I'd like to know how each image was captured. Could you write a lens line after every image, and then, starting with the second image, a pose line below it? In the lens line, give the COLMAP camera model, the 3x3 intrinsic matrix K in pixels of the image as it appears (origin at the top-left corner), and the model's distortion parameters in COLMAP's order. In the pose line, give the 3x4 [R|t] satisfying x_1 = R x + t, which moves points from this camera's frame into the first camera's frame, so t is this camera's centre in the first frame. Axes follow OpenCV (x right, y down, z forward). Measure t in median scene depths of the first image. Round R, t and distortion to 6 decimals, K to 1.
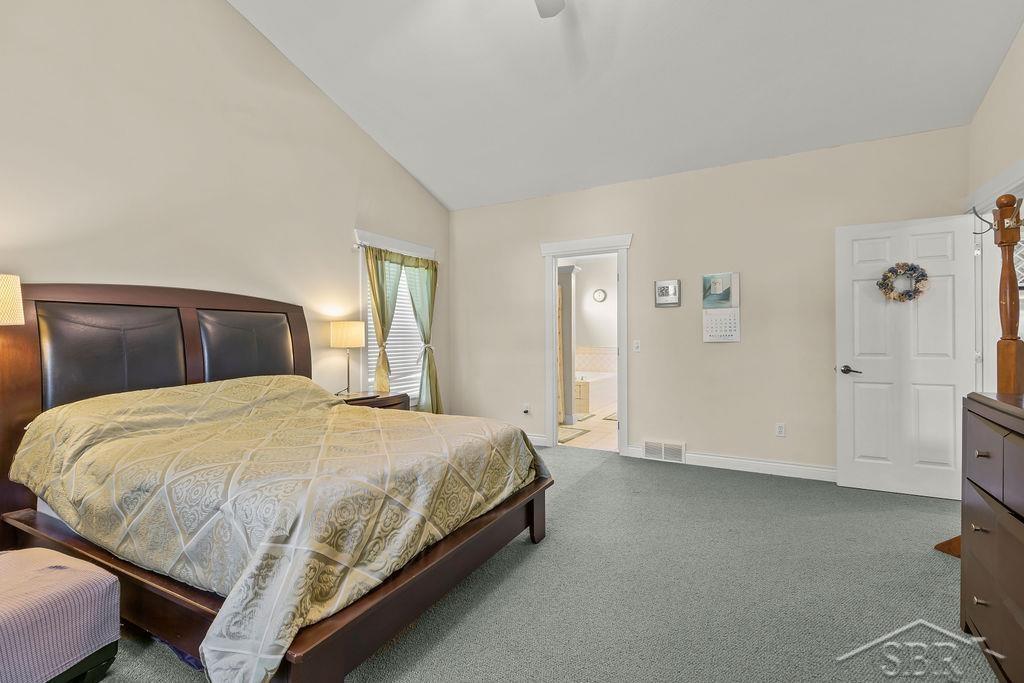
lens RADIAL K [[455.9, 0, 514.6], [0, 455.9, 340.0], [0, 0, 1]] dist [0.002350, 0.000081]
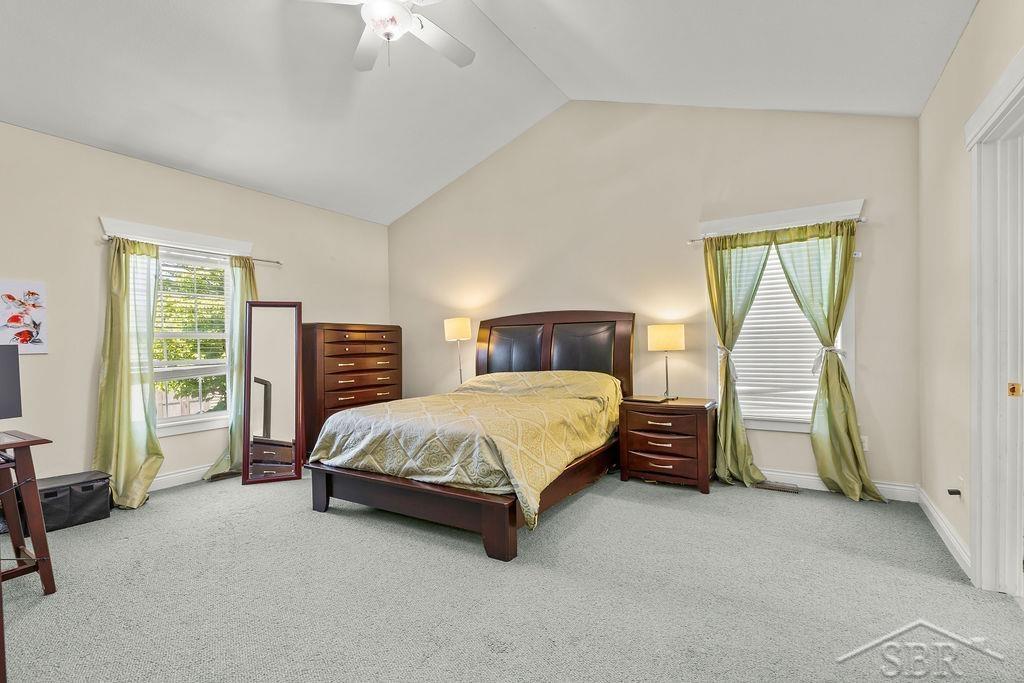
lens RADIAL K [[476.4, 0, 512.0], [0, 476.4, 341.5], [0, 0, 1]] dist [0.000924, 0.000040]
pose [[-0.049646, -0.000839, -0.998767, 0.618144], [0.011863, 0.999929, -0.001430, -0.005372], [0.998696, -0.011919, -0.049632, 0.647217]]
